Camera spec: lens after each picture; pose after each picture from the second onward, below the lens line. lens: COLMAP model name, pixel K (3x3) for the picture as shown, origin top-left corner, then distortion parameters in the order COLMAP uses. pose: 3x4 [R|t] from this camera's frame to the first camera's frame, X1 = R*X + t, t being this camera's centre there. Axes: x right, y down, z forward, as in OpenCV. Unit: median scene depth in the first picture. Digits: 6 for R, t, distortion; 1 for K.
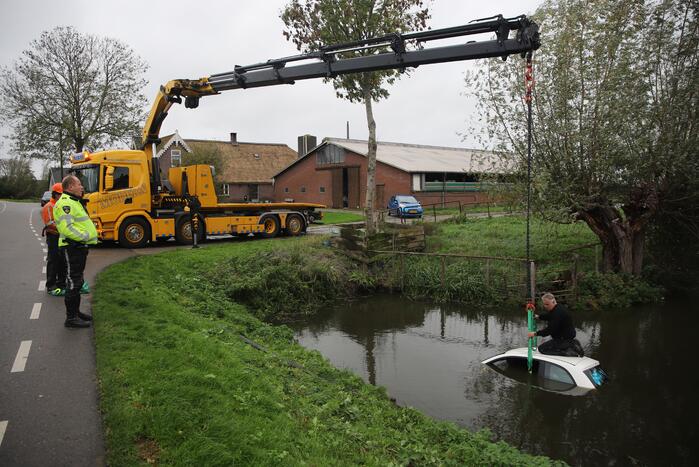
lens RADIAL K [[461.0, 0, 349.5], [0, 461.0, 233.5], [0, 0, 1]] dist [-0.120635, 0.069262]
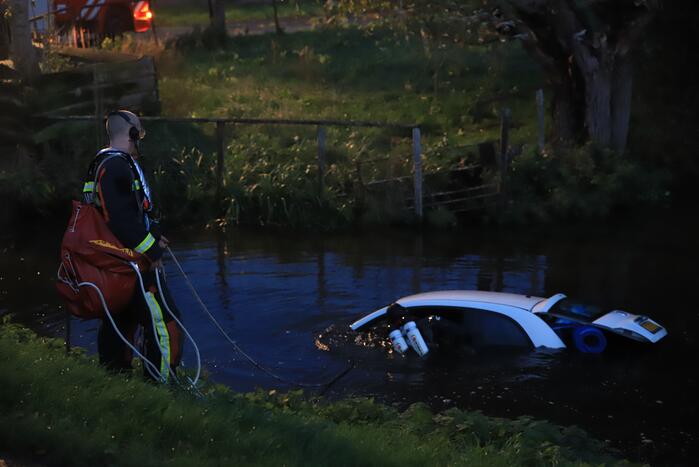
lens RADIAL K [[1266.8, 0, 339.9], [0, 1266.8, 231.8], [0, 0, 1]] dist [0.197069, 0.038306]
pose [[0.927930, -0.062994, 0.367393, -0.144174], [0.019403, 0.992443, 0.121160, 0.009005], [-0.372249, -0.105300, 0.922140, -0.171910]]
